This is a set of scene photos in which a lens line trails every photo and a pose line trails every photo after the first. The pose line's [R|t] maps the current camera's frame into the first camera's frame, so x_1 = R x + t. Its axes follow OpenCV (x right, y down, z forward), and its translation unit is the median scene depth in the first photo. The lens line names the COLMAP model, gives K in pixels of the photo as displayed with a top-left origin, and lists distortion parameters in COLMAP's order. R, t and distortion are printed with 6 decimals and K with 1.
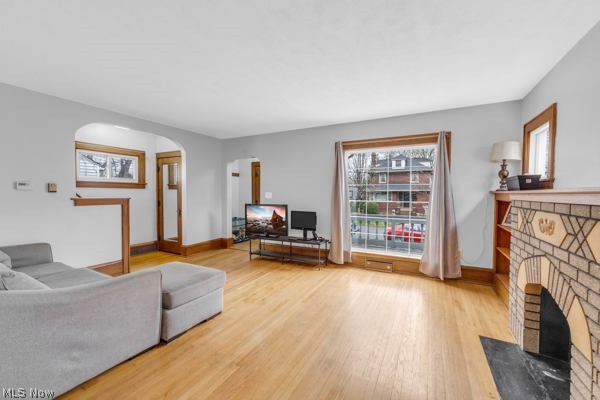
lens RADIAL K [[249.4, 0, 299.8], [0, 249.4, 195.4], [0, 0, 1]] dist [0.002059, -0.000483]
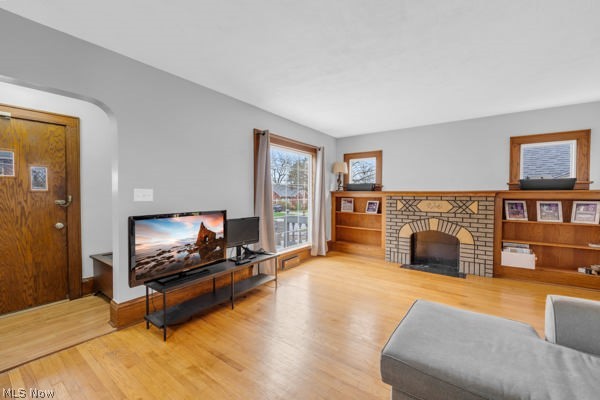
lens RADIAL K [[249.4, 0, 300.8], [0, 249.4, 199.6], [0, 0, 1]] dist [0.002059, -0.000483]
pose [[0.131886, -0.027683, 0.990878, -0.617270], [0.001271, 0.999614, 0.027758, -0.005232], [-0.991264, -0.002401, 0.131871, 0.729674]]
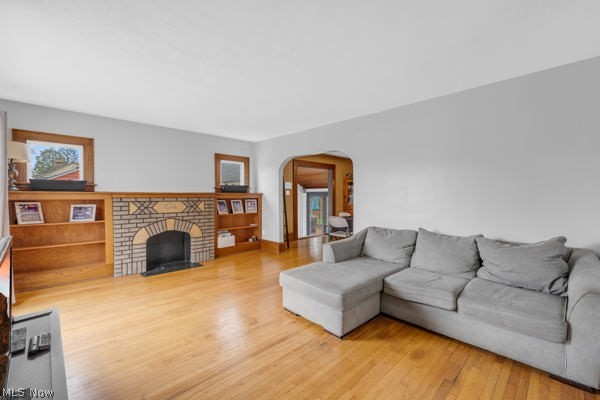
lens RADIAL K [[249.4, 0, 299.6], [0, 249.4, 201.4], [0, 0, 1]] dist [0.002059, -0.000483]
pose [[-0.947097, -0.012670, 0.320698, -0.411501], [-0.003834, 0.999596, 0.028170, -0.005077], [-0.320926, 0.025450, -0.946762, 1.106272]]
